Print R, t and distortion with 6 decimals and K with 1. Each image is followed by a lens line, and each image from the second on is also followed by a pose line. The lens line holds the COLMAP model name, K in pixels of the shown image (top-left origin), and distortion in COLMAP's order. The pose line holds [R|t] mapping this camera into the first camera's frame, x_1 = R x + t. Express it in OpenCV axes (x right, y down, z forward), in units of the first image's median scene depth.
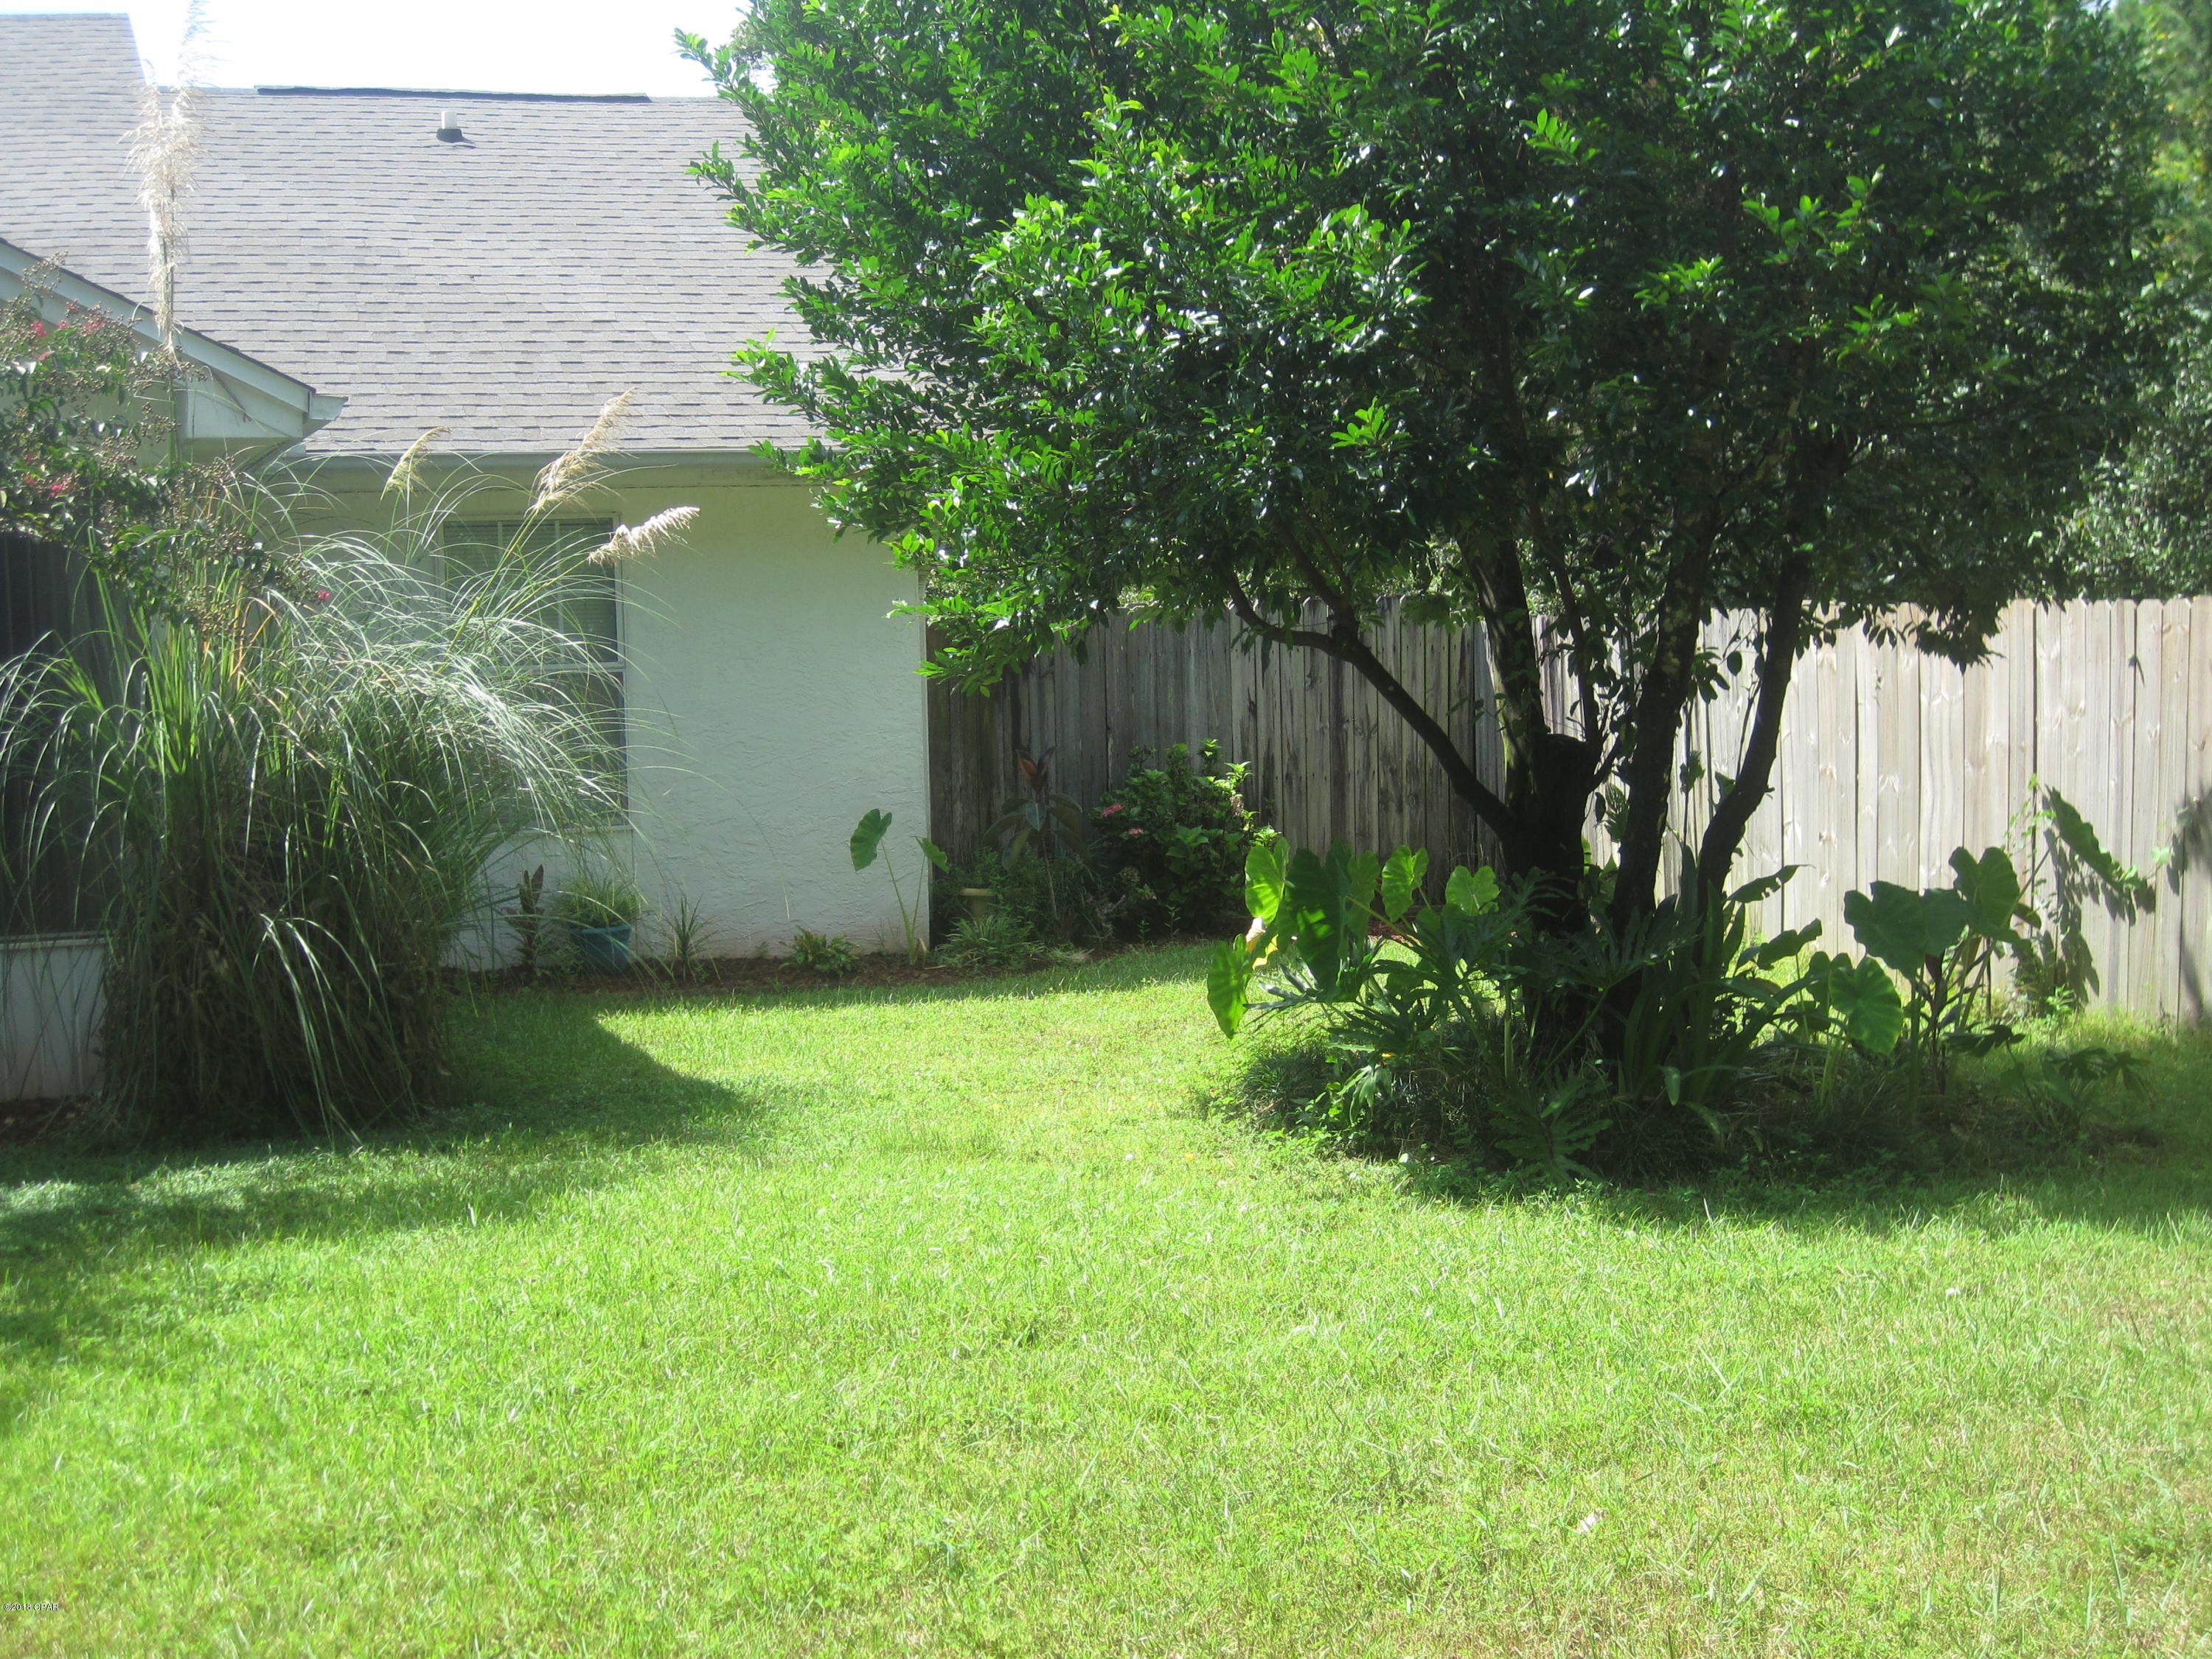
lens RADIAL K [[2886.7, 0, 1106.0], [0, 2886.7, 829.5], [0, 0, 1]] dist [-0.014703, -0.033628]
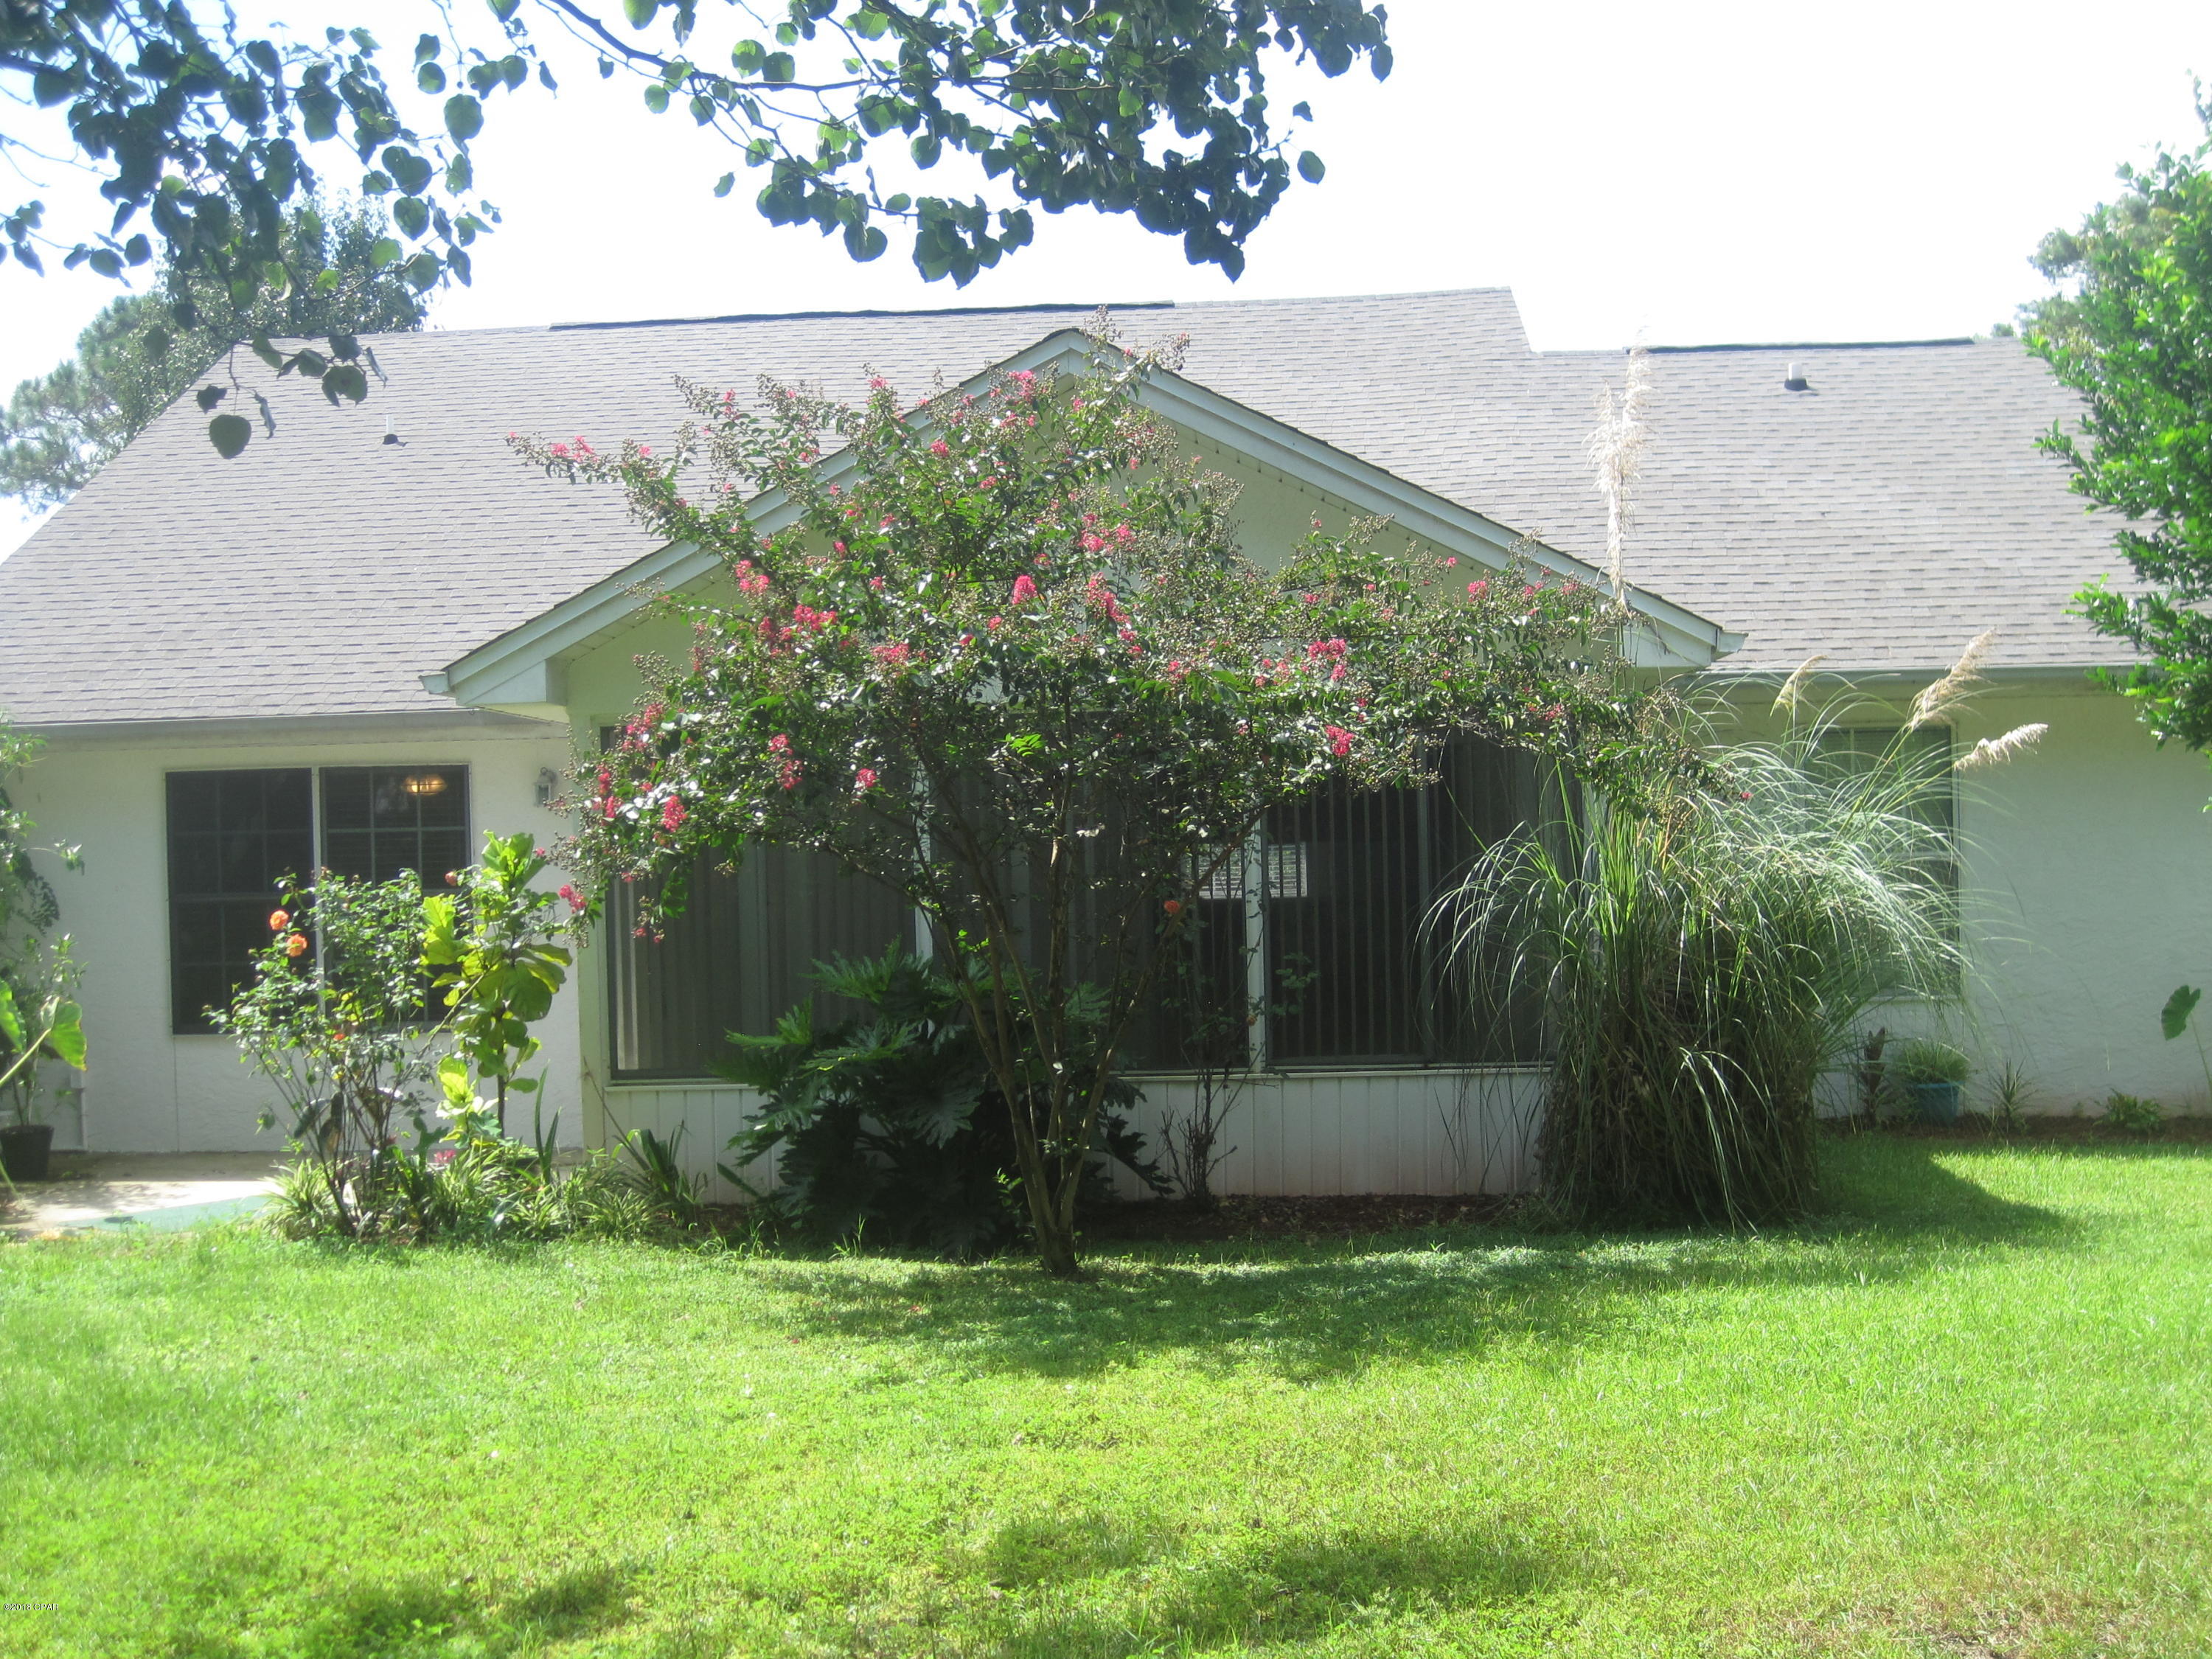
lens RADIAL K [[2726.7, 0, 1106.0], [0, 2726.7, 829.5], [0, 0, 1]] dist [-0.165872, 0.102802]
pose [[0.894578, 0.007749, -0.446845, 0.008471], [-0.037052, 0.997693, -0.056876, 0.010655], [0.445374, 0.067437, 0.892801, -0.165417]]
